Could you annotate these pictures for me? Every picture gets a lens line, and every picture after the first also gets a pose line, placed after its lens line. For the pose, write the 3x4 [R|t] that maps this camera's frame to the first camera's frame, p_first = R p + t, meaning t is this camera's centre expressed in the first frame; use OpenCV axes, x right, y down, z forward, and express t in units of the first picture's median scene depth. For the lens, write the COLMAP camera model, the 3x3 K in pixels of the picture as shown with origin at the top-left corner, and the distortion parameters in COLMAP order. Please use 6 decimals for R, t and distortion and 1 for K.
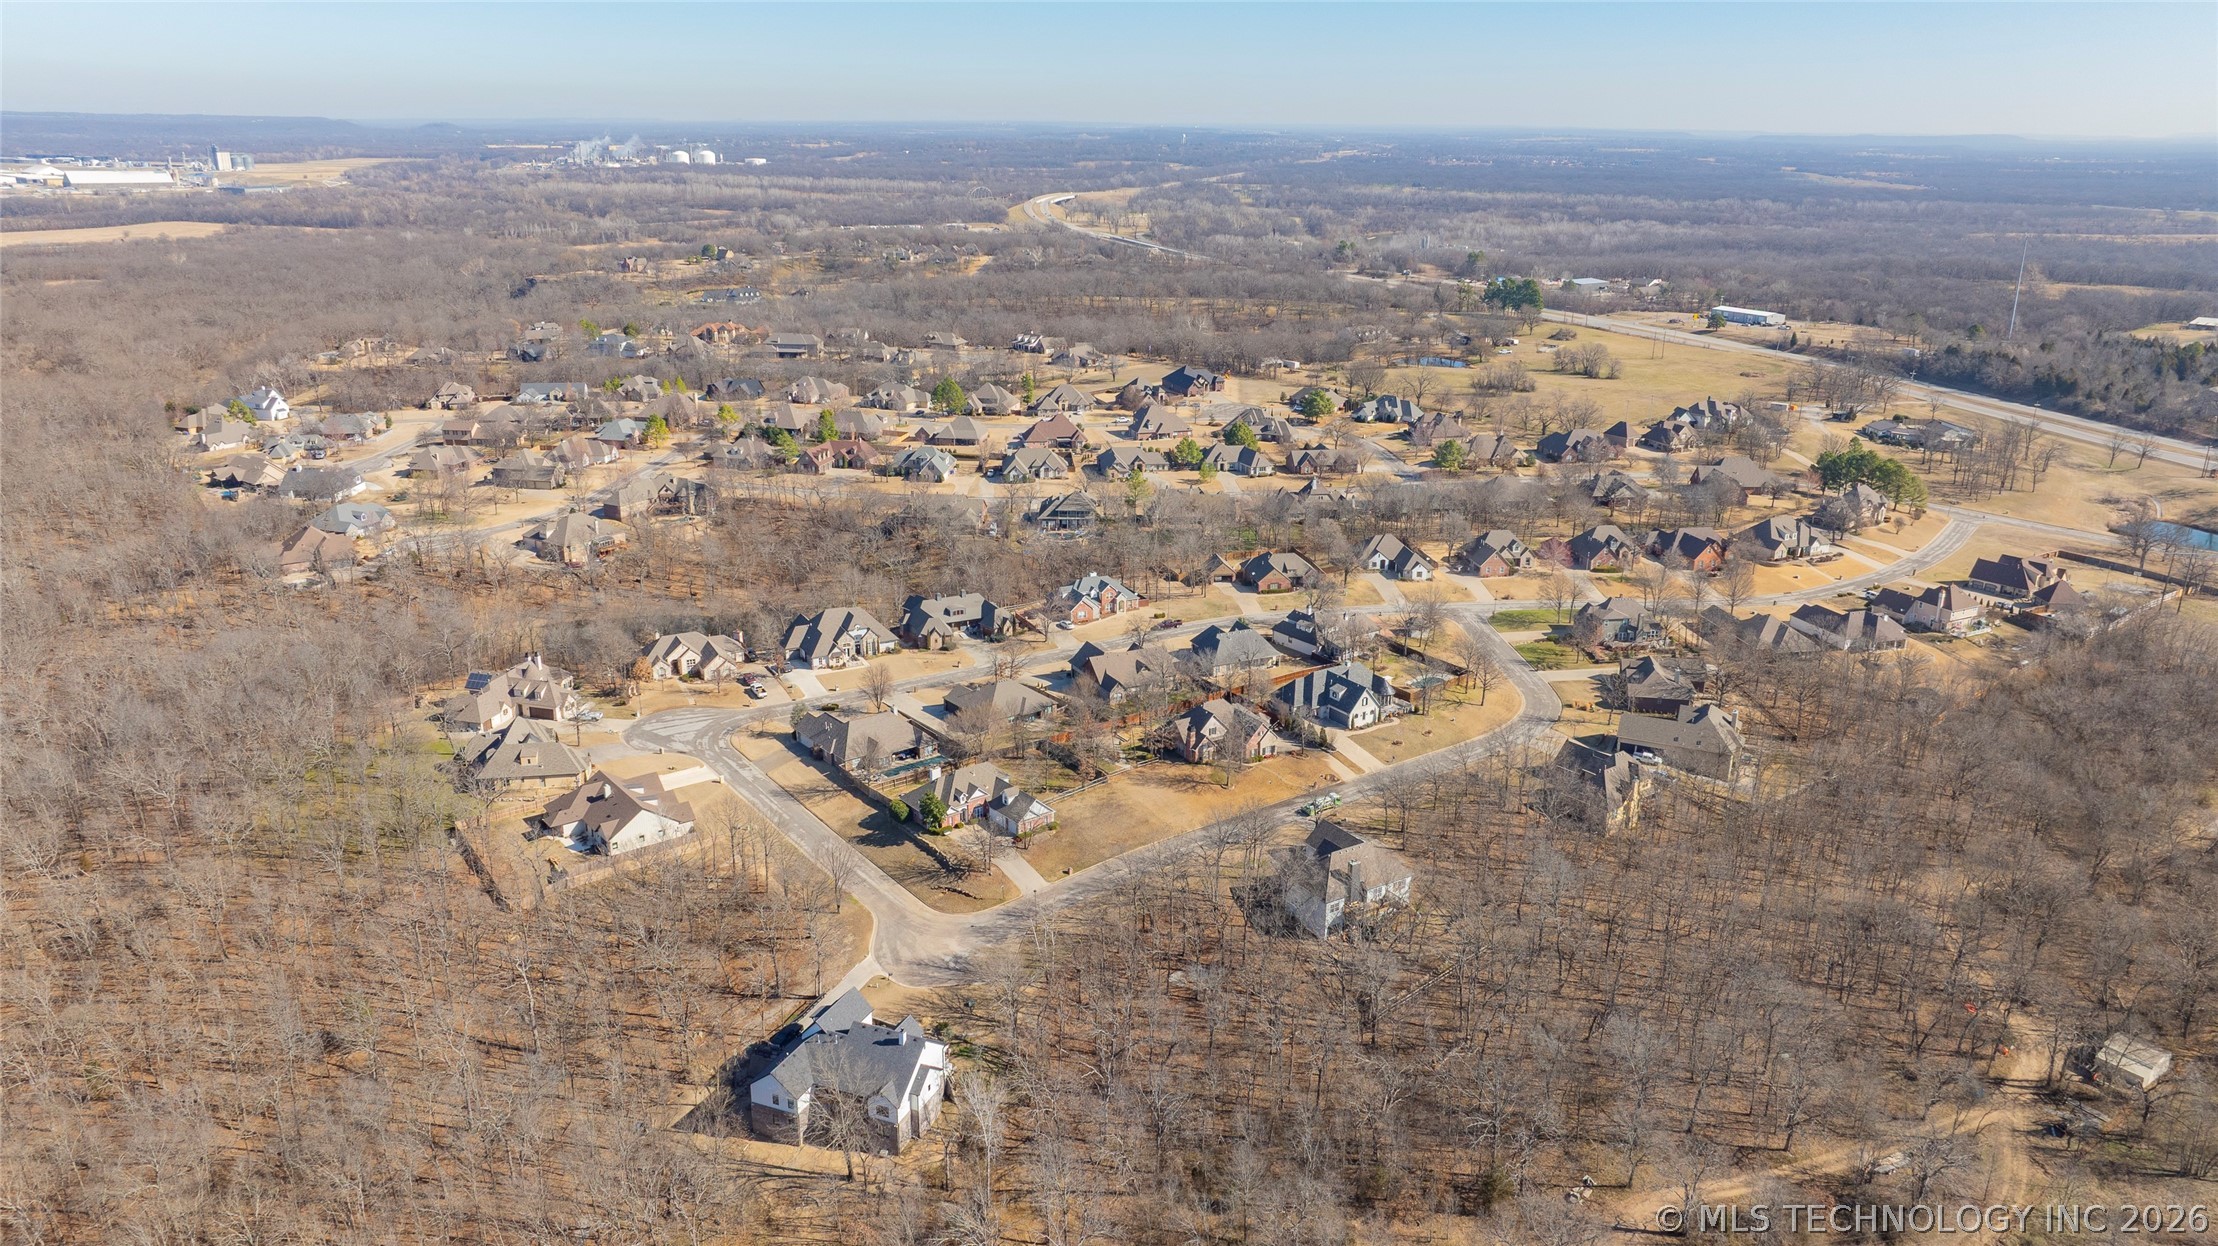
lens RADIAL K [[1561.8, 0, 1143.2], [0, 1561.8, 637.5], [0, 0, 1]] dist [-0.067120, 0.062836]
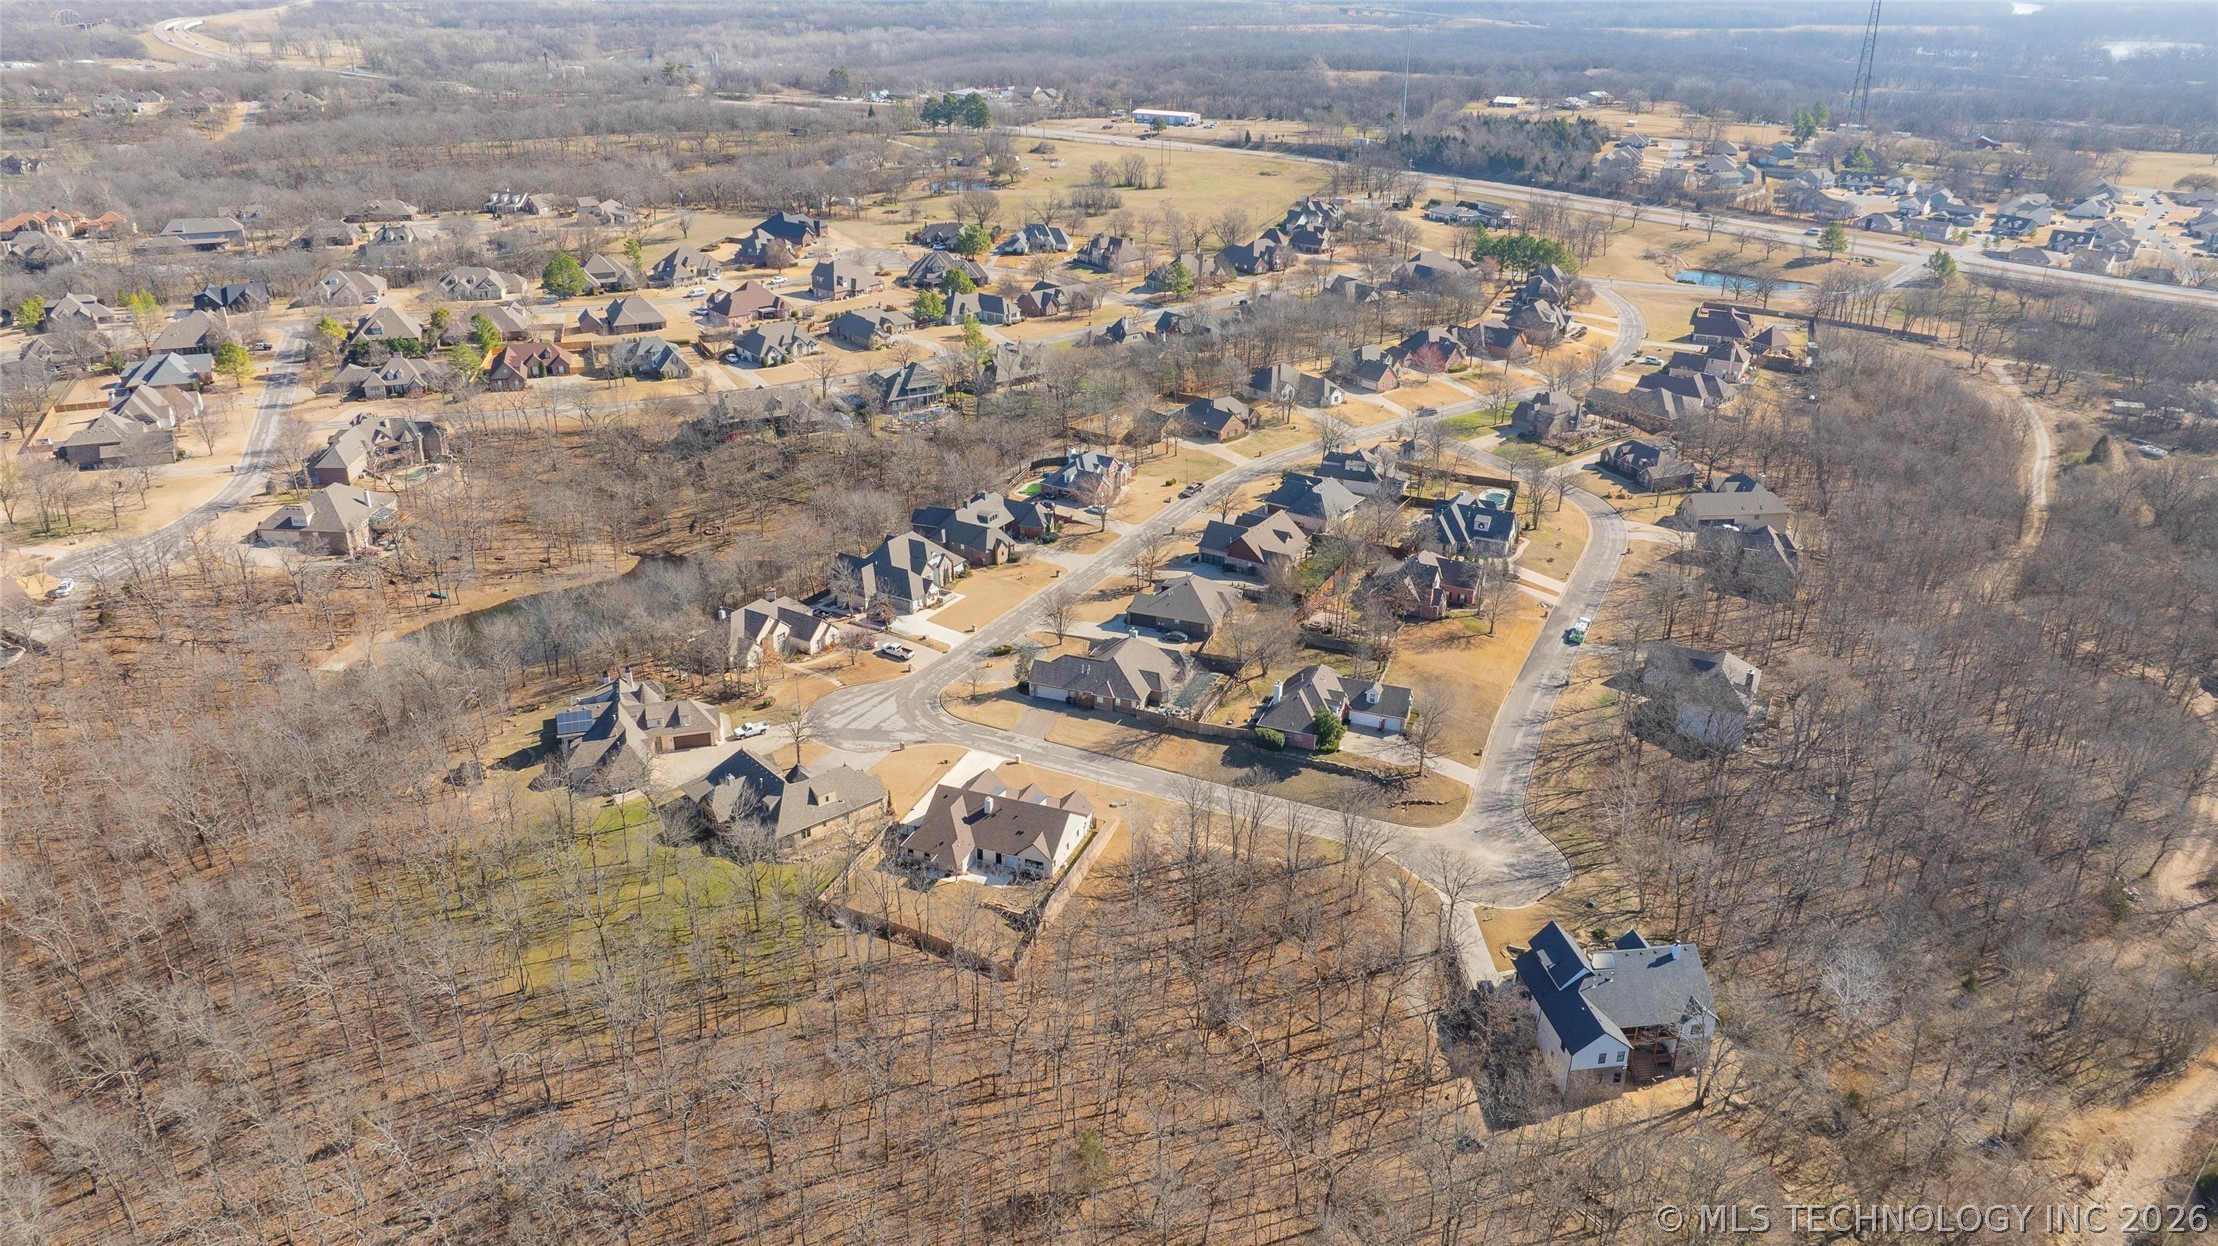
lens RADIAL K [[1561.8, 0, 1143.2], [0, 1561.8, 637.5], [0, 0, 1]] dist [-0.067120, 0.062836]
pose [[0.857174, -0.214109, 0.468412, -0.349700], [0.160985, 0.975304, 0.151213, -0.050869], [-0.489221, -0.054208, 0.870474, 0.150789]]
